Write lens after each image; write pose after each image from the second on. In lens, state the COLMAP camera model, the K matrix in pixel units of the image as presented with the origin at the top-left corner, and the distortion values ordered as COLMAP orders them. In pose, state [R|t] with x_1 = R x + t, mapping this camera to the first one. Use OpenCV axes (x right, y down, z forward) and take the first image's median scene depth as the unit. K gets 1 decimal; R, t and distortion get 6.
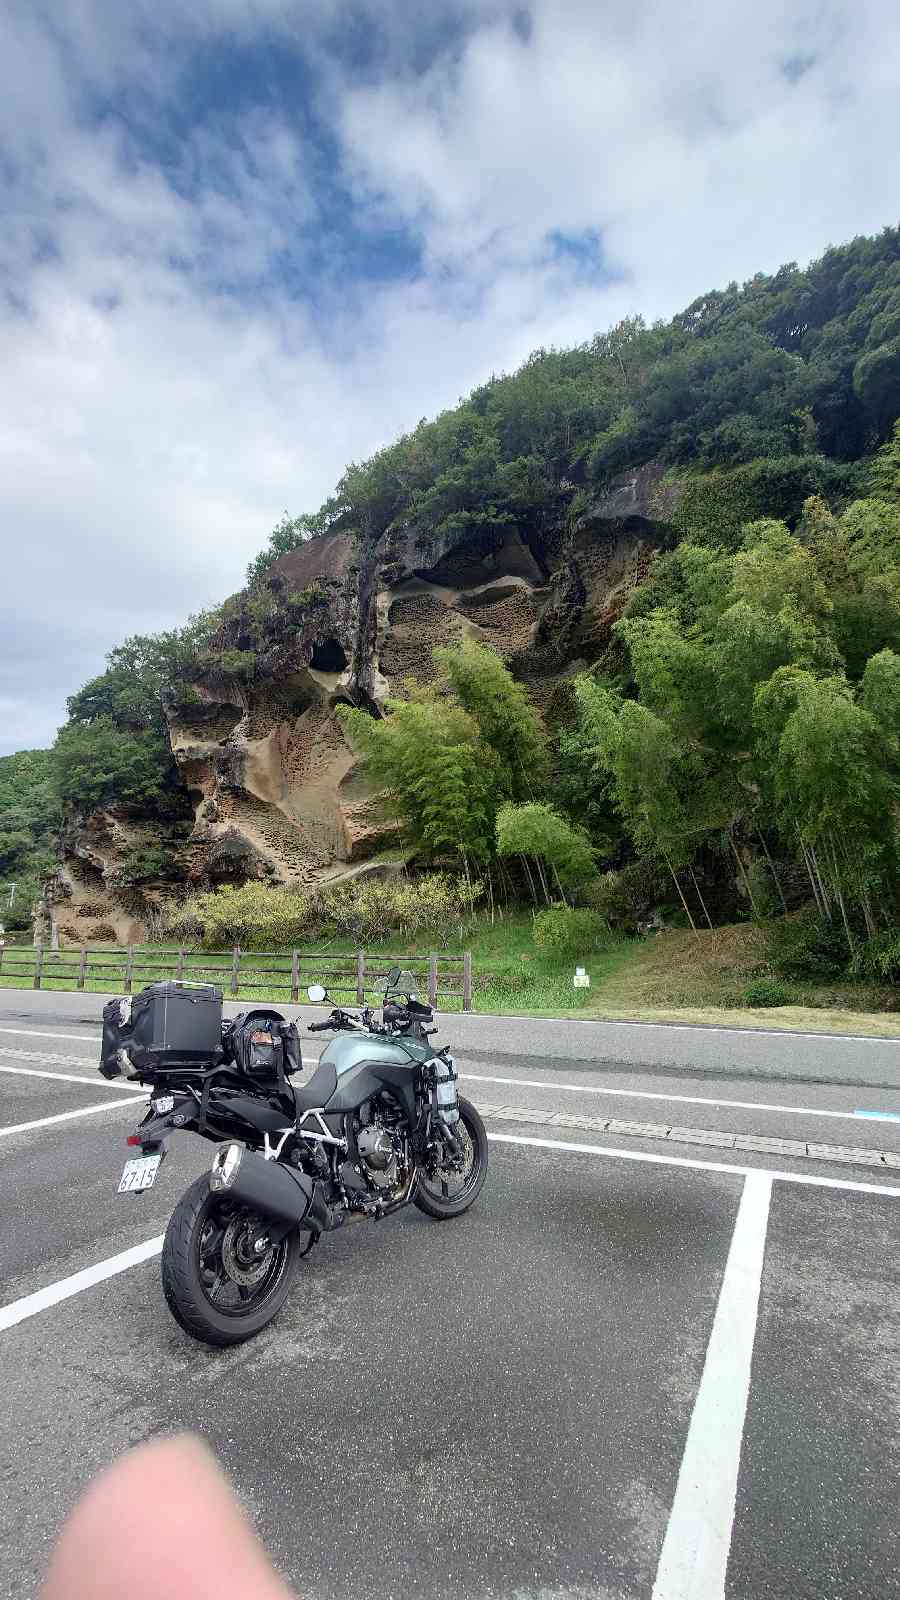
lens RADIAL K [[713.7, 0, 445.8], [0, 713.7, 820.0], [0, 0, 1]] dist [-0.061884, 0.110123]
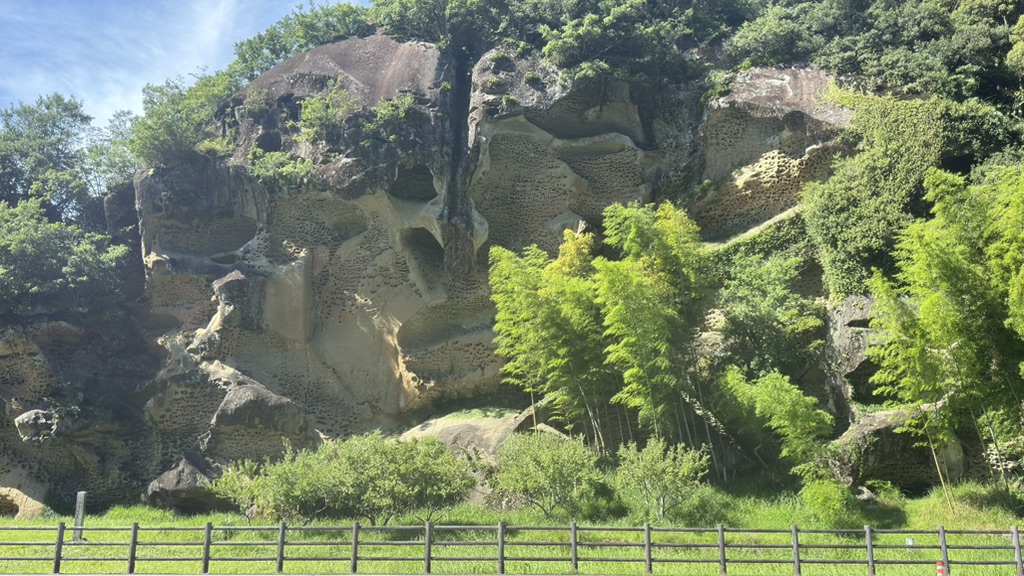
lens RADIAL K [[821.6, 0, 507.7], [0, 821.6, 293.2], [0, 0, 1]] dist [0.131734, -0.230481]
pose [[0.906614, 0.102274, 0.409379, -0.430621], [-0.066403, 0.992674, -0.100939, 0.001359], [-0.416704, 0.064329, 0.906763, 0.033870]]
